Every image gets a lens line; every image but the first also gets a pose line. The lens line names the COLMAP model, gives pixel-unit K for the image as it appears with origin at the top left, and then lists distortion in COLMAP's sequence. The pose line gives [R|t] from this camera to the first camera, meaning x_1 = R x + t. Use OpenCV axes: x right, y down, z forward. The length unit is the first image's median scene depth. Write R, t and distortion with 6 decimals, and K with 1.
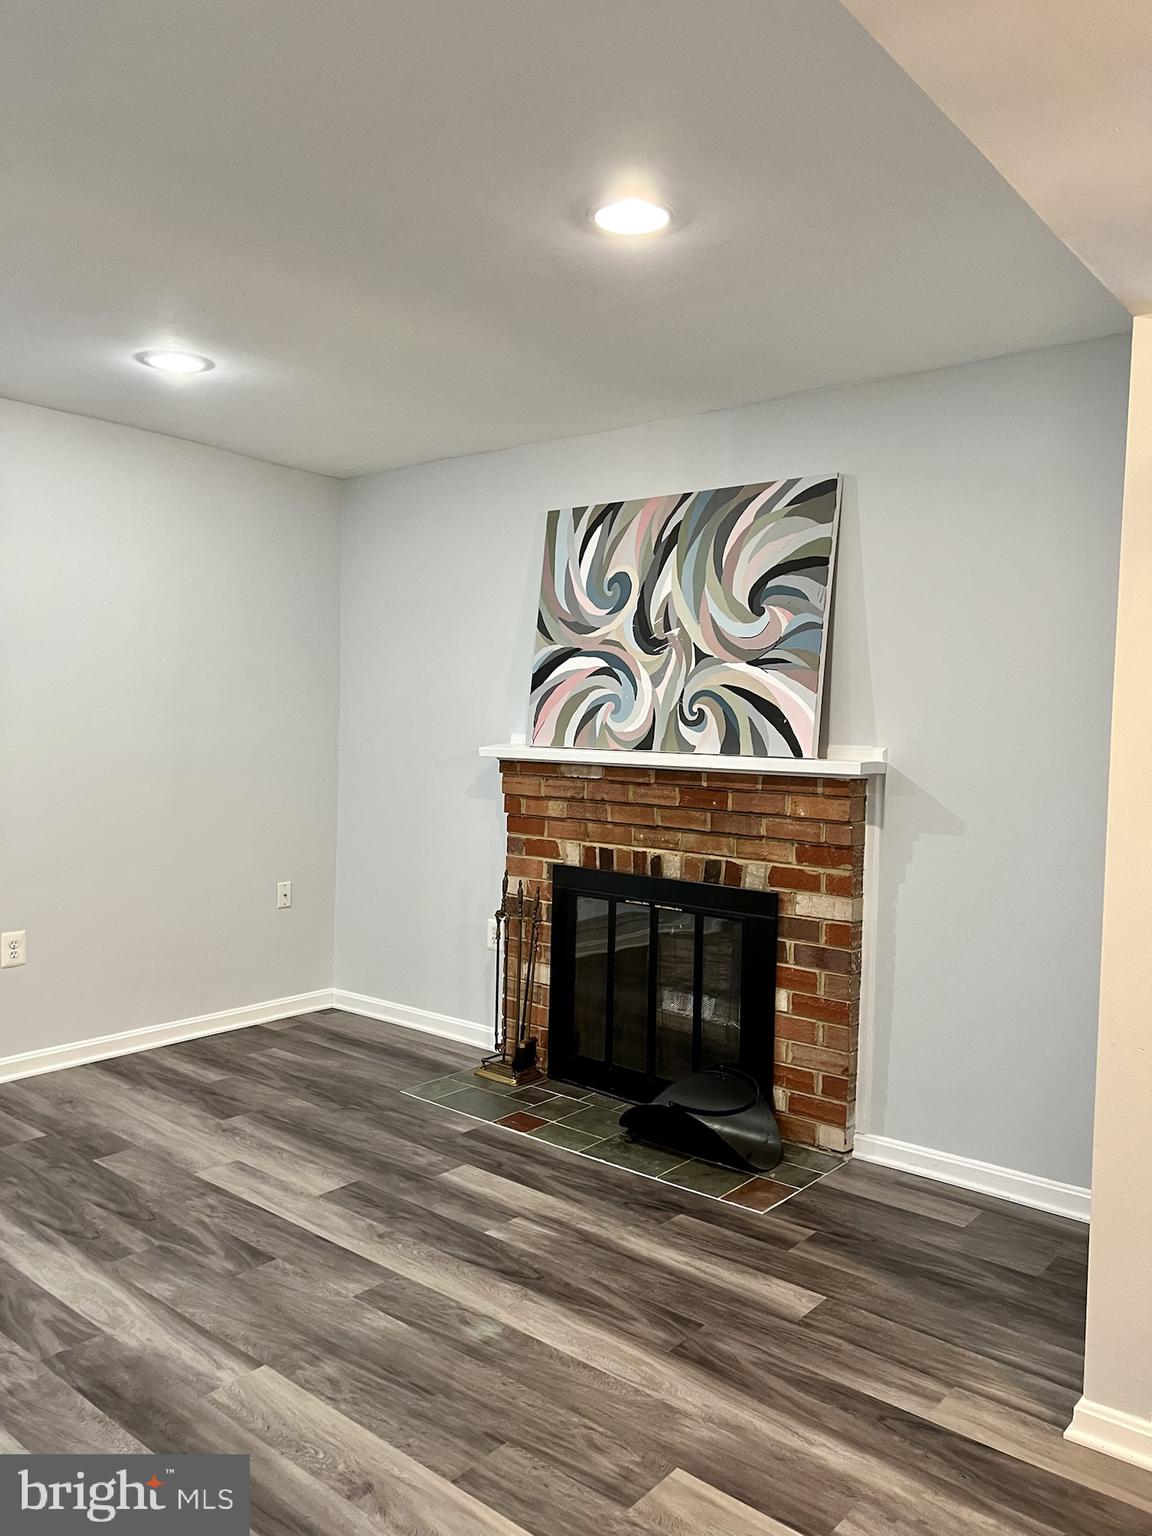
lens RADIAL K [[1141.4, 0, 572.1], [0, 1141.4, 774.2], [0, 0, 1]] dist [0.076467, -0.085876]
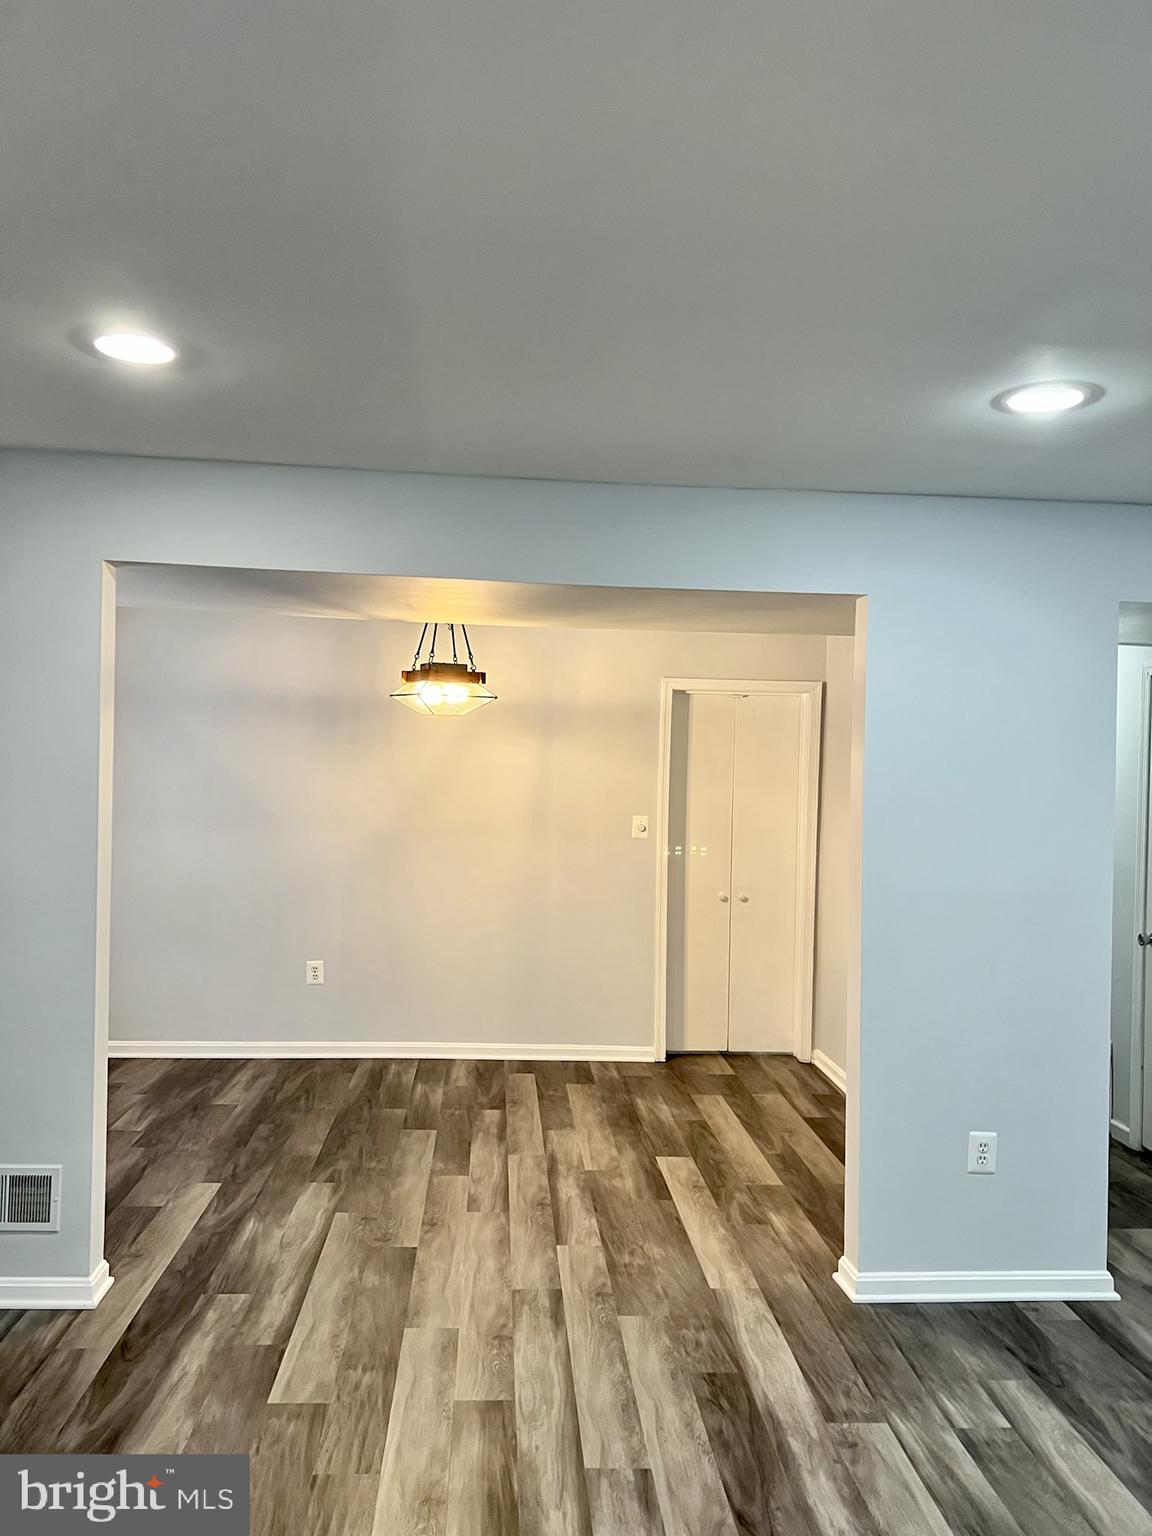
lens RADIAL K [[1141.4, 0, 572.1], [0, 1141.4, 774.2], [0, 0, 1]] dist [0.076467, -0.085876]
pose [[-0.691311, -0.046303, 0.721072, -0.609403], [-0.009271, 0.998431, 0.055225, -0.114406], [-0.722498, 0.031493, -0.690656, 0.926149]]
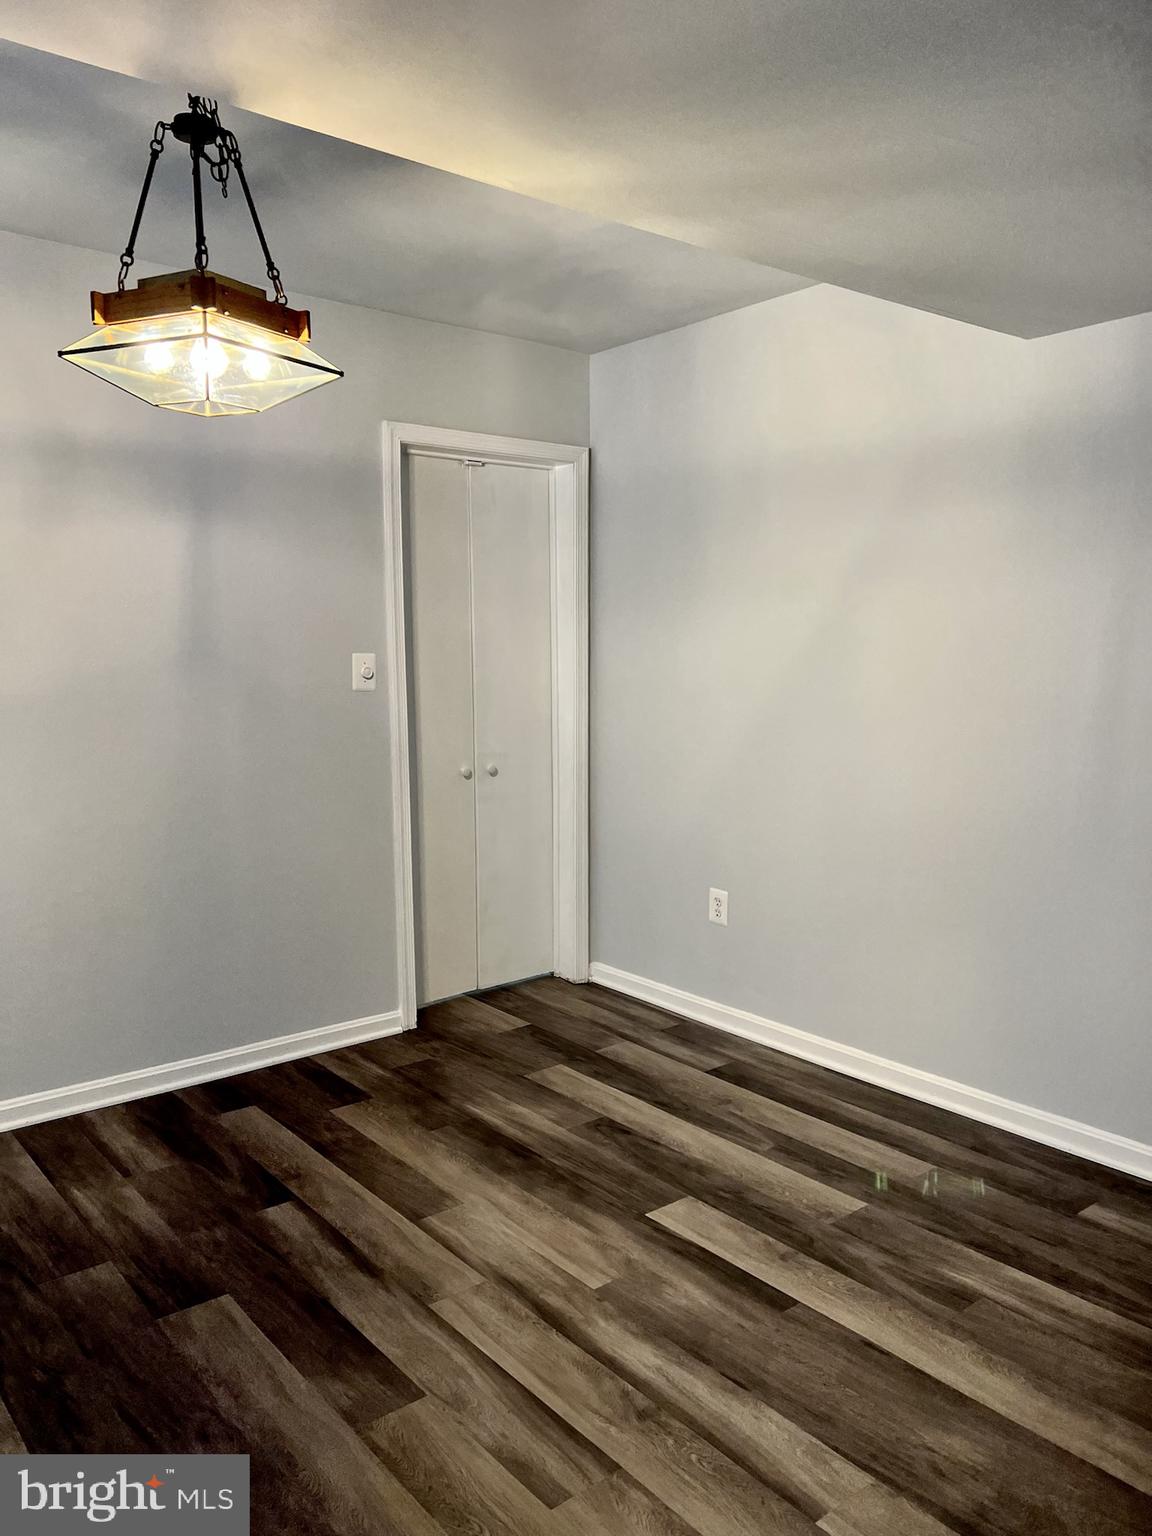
lens RADIAL K [[1121.6, 0, 567.0], [0, 1121.6, 806.5], [0, 0, 1]] dist [0.005094, 0.002829]
pose [[-0.983091, -0.046276, 0.177172, 0.141911], [-0.009577, 0.979210, 0.202624, -0.035544], [-0.182865, 0.197501, -0.963096, 0.665472]]
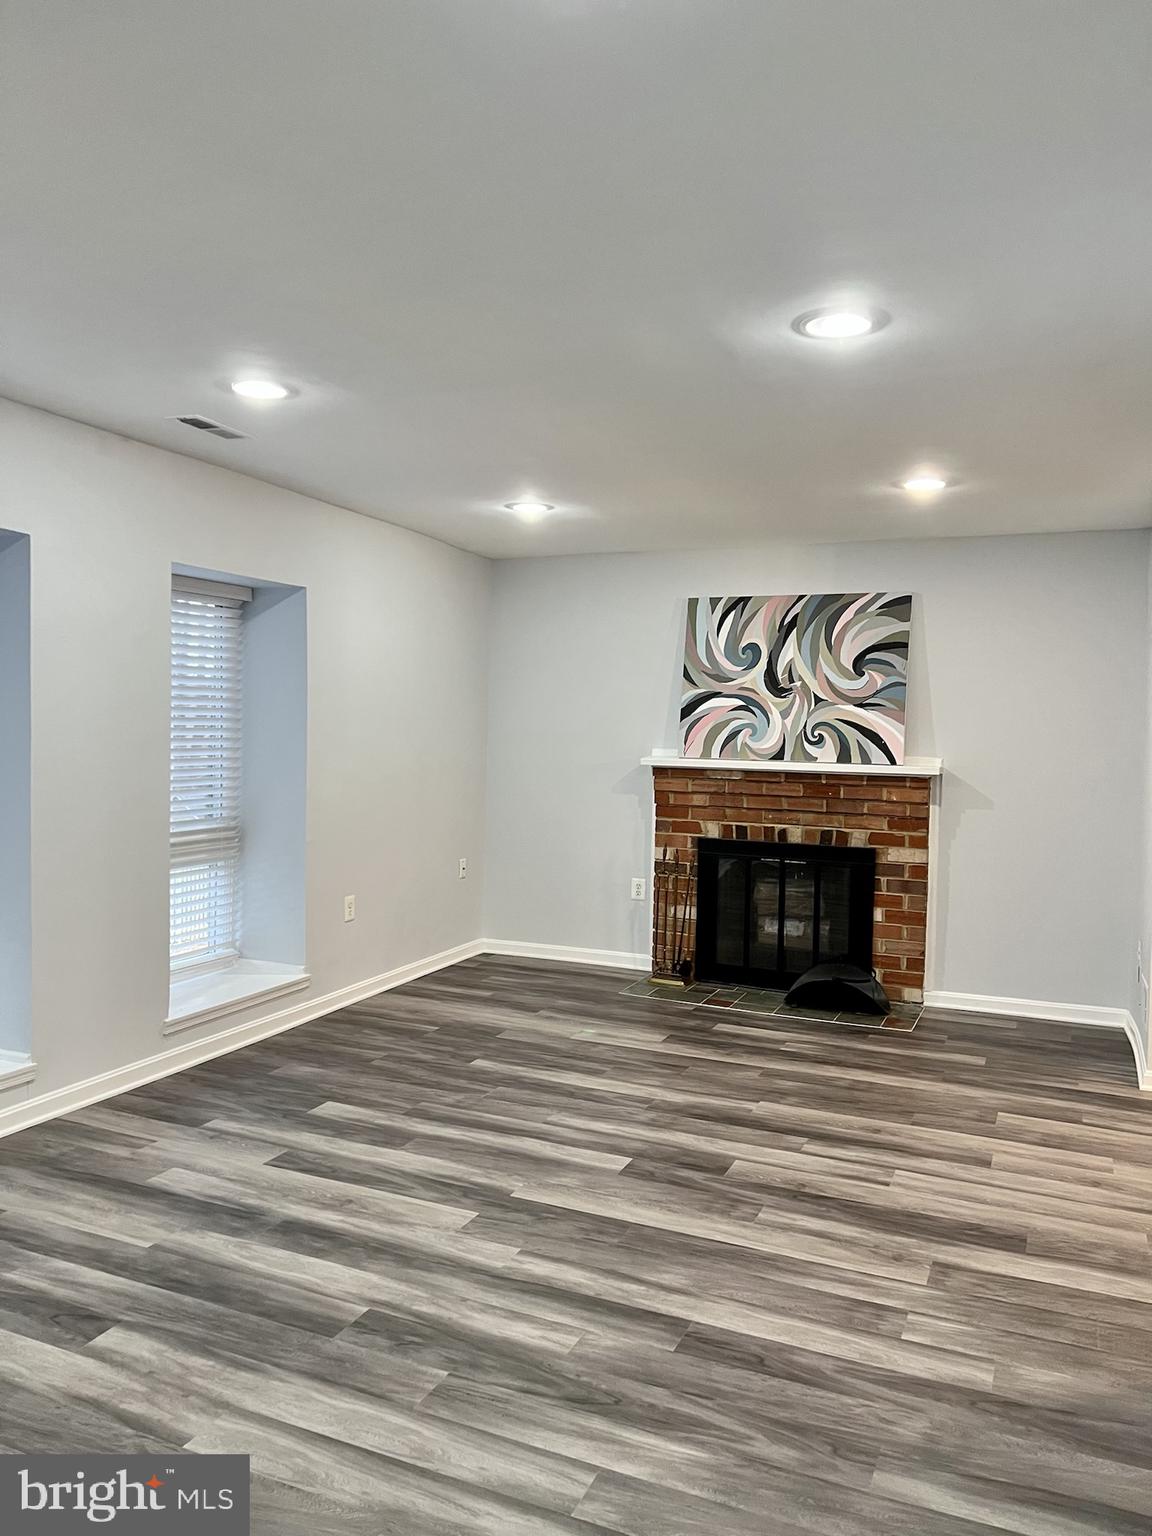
lens RADIAL K [[1136.6, 0, 544.3], [0, 1136.6, 769.2], [0, 0, 1]] dist [0.001930, 0.002668]
pose [[0.965095, -0.013097, 0.261573, -0.683545], [0.013444, 0.999910, 0.000466, -0.014778], [-0.261555, 0.003067, 0.965184, -0.421556]]
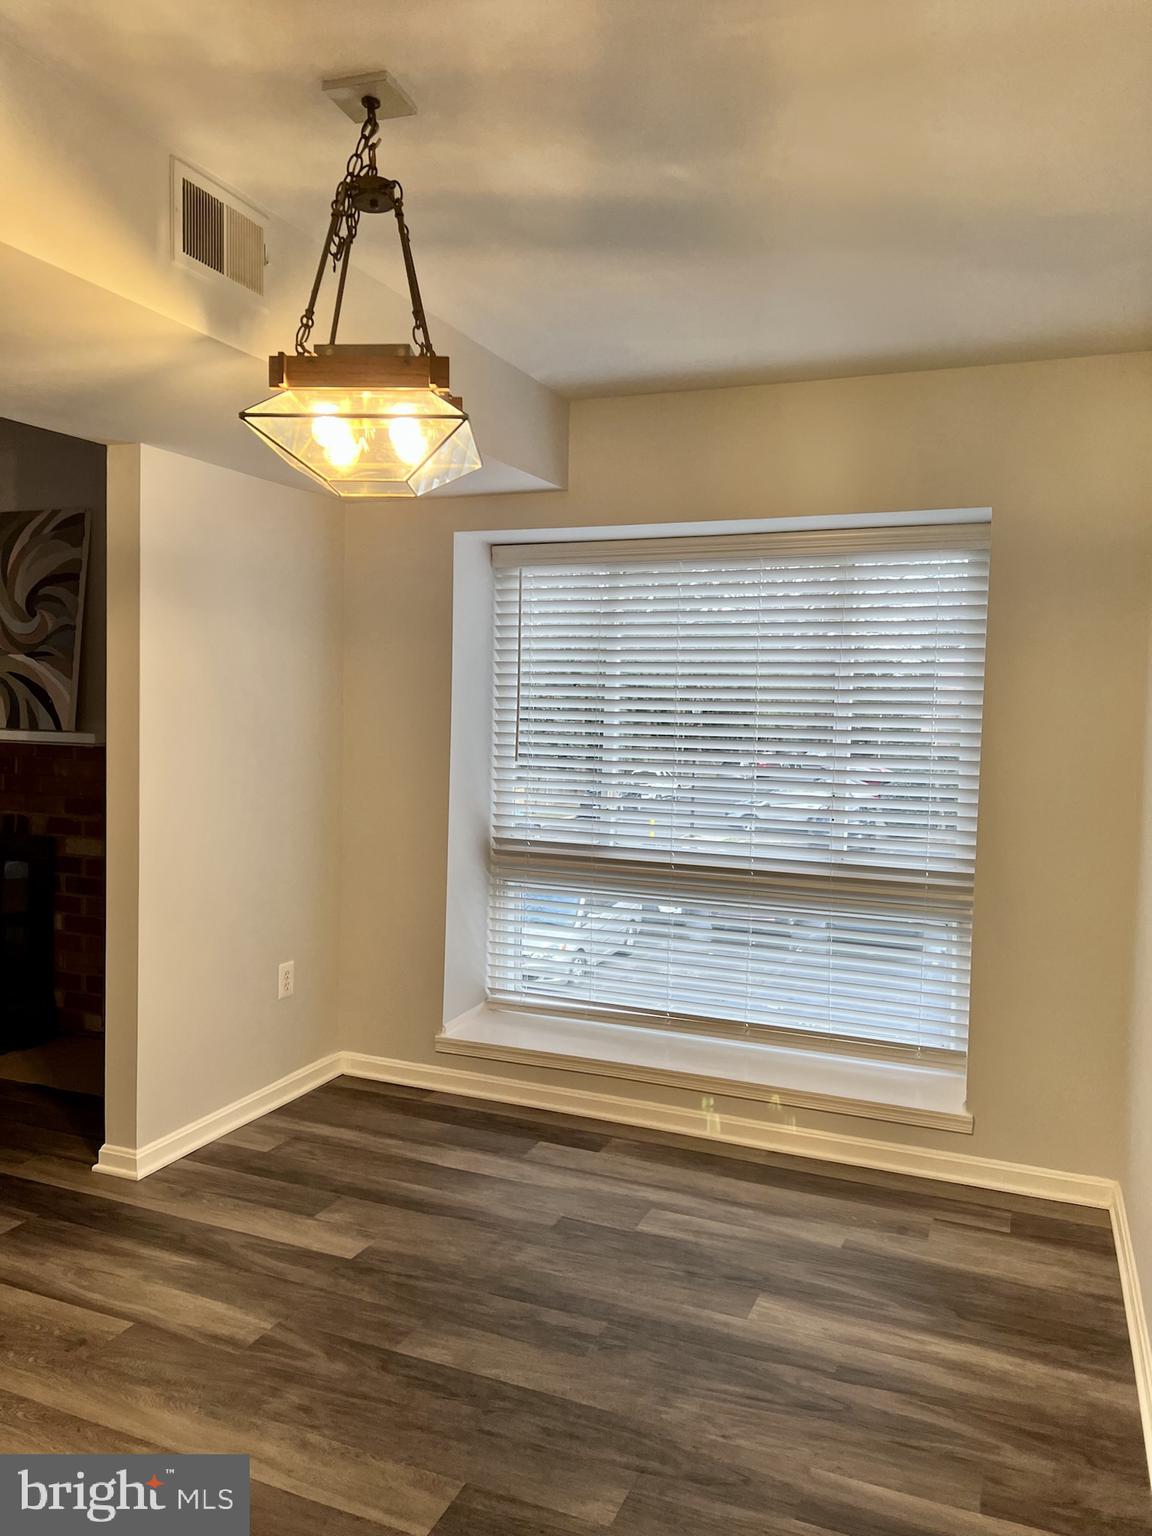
lens RADIAL K [[1141.4, 0, 572.1], [0, 1141.4, 774.2], [0, 0, 1]] dist [0.076467, -0.085876]
pose [[0.954561, -0.017767, 0.297484, 0.346640], [0.009893, 0.999560, 0.027952, 0.003728], [-0.297850, -0.023739, 0.954318, -0.385847]]
